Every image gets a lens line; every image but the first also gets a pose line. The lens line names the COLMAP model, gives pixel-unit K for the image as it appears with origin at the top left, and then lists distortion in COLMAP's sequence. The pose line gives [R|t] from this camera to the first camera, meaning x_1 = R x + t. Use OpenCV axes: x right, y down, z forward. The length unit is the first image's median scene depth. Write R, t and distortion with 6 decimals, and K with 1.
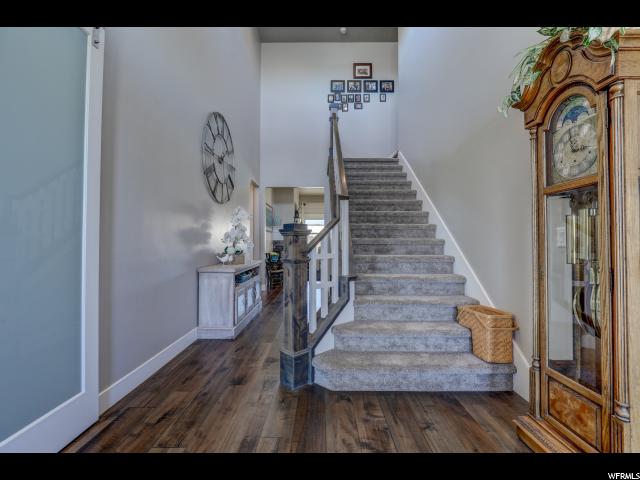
lens RADIAL K [[289.5, 0, 320.0], [0, 289.5, 240.0], [0, 0, 1]] dist [-0.014104, 0.000636]
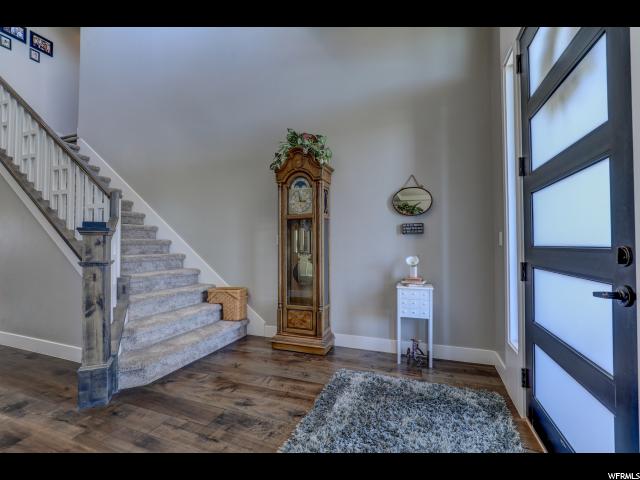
lens RADIAL K [[289.5, 0, 320.0], [0, 289.5, 240.0], [0, 0, 1]] dist [-0.014104, 0.000636]
pose [[0.346852, 0.008831, 0.937878, -0.716996], [-0.007668, 0.999949, -0.006580, 0.000126], [-0.937889, -0.004910, 0.346902, 0.052837]]
